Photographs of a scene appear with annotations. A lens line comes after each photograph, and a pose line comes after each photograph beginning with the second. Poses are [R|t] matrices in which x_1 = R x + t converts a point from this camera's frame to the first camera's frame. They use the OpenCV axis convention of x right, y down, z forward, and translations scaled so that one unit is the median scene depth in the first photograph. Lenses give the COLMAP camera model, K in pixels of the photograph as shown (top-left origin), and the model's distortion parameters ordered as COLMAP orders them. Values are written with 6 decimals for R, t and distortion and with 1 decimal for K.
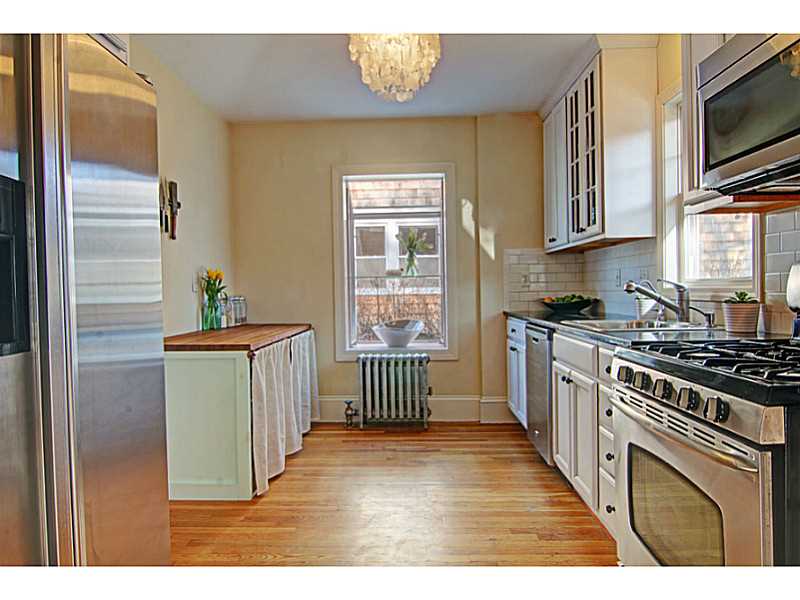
lens RADIAL K [[505.0, 0, 394.8], [0, 505.0, 301.5], [0, 0, 1]] dist [-0.000453, -0.002500]
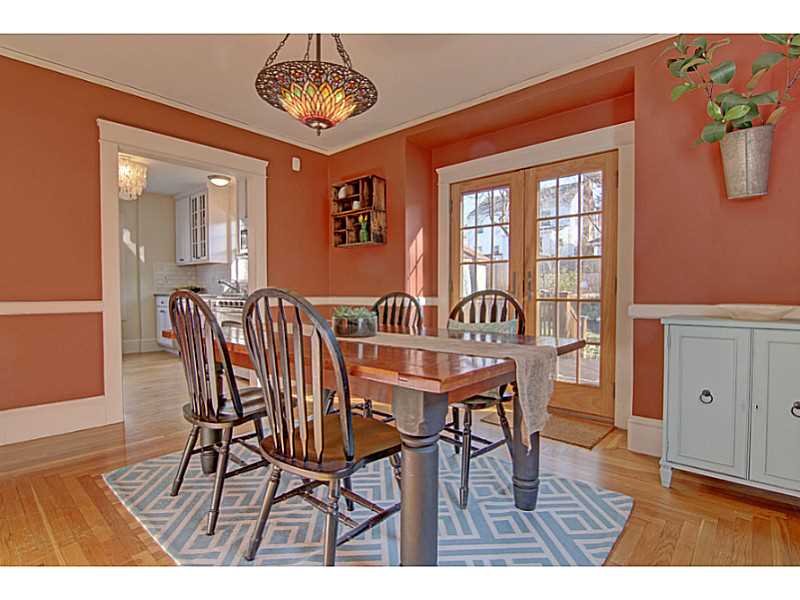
lens RADIAL K [[403.8, 0, 405.2], [0, 403.8, 301.8], [0, 0, 1]] dist [-0.013160, -0.006693]
pose [[0.635806, -0.006784, 0.771819, -0.452931], [0.007751, 0.999967, 0.002404, 0.067060], [-0.771810, 0.004454, 0.635838, -0.913228]]
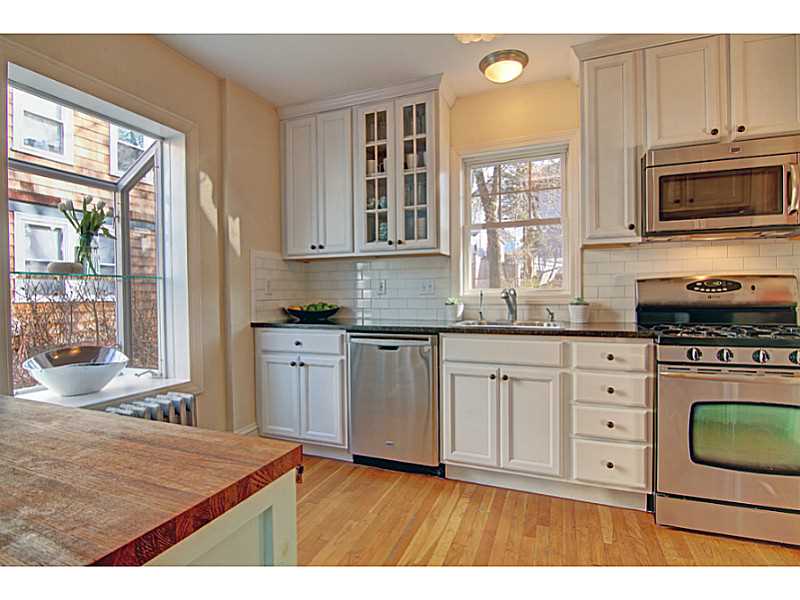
lens RADIAL K [[407.1, 0, 394.4], [0, 407.1, 298.9], [0, 0, 1]] dist [-0.021285, -0.000845]
pose [[0.343051, 0.002046, 0.939315, -0.425821], [0.024979, 0.999624, -0.011300, -0.009513], [-0.938985, 0.027340, 0.342871, 0.674677]]
